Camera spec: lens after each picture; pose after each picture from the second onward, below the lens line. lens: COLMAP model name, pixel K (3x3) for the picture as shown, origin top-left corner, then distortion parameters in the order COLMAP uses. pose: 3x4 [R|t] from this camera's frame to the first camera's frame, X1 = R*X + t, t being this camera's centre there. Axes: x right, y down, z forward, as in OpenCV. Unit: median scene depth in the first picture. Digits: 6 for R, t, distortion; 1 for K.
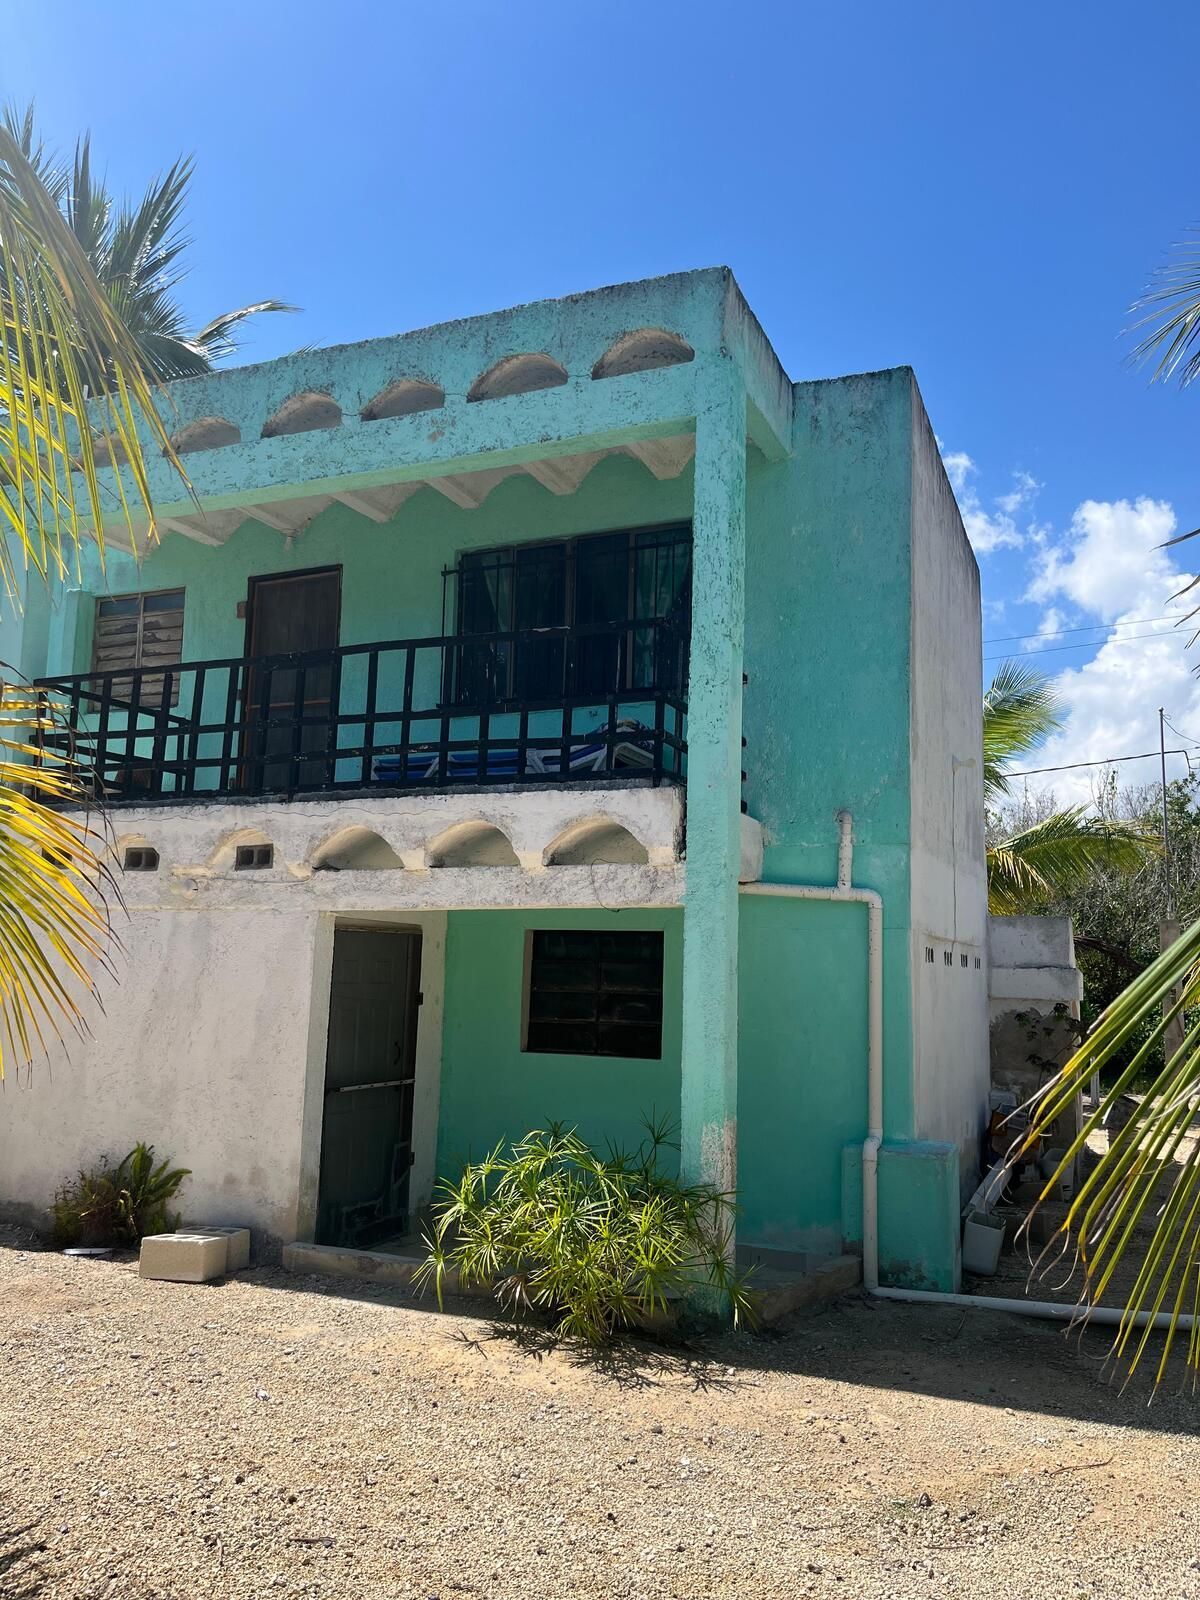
lens RADIAL K [[1216.2, 0, 609.6], [0, 1216.2, 813.4], [0, 0, 1]] dist [0.054437, -0.070162]
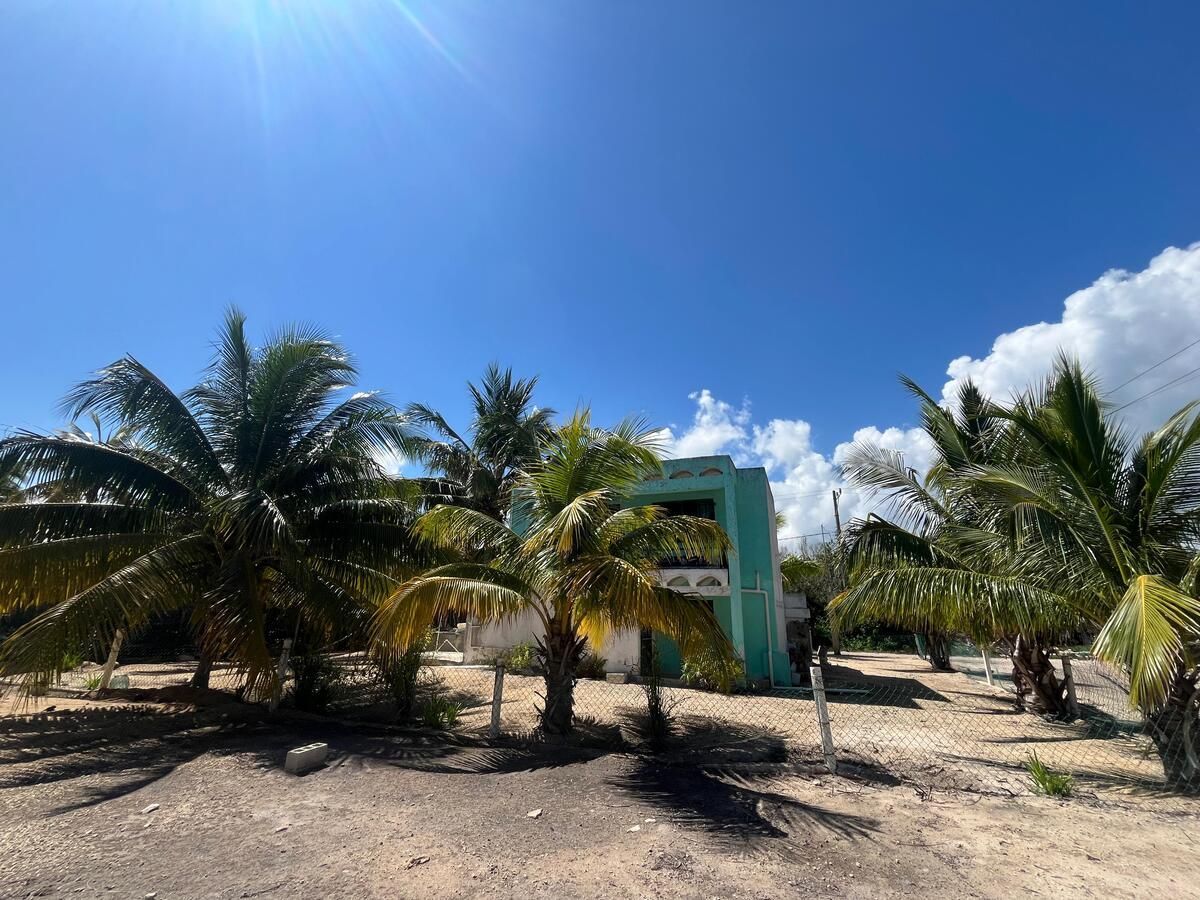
lens RADIAL K [[489.7, 0, 595.8], [0, 489.7, 448.5], [0, 0, 1]] dist [-0.004291, 0.001439]
pose [[0.999998, 0.000736, 0.001597, -0.390423], [-0.000421, 0.981987, -0.188948, -0.105207], [-0.001708, 0.188947, 0.981986, -0.799843]]
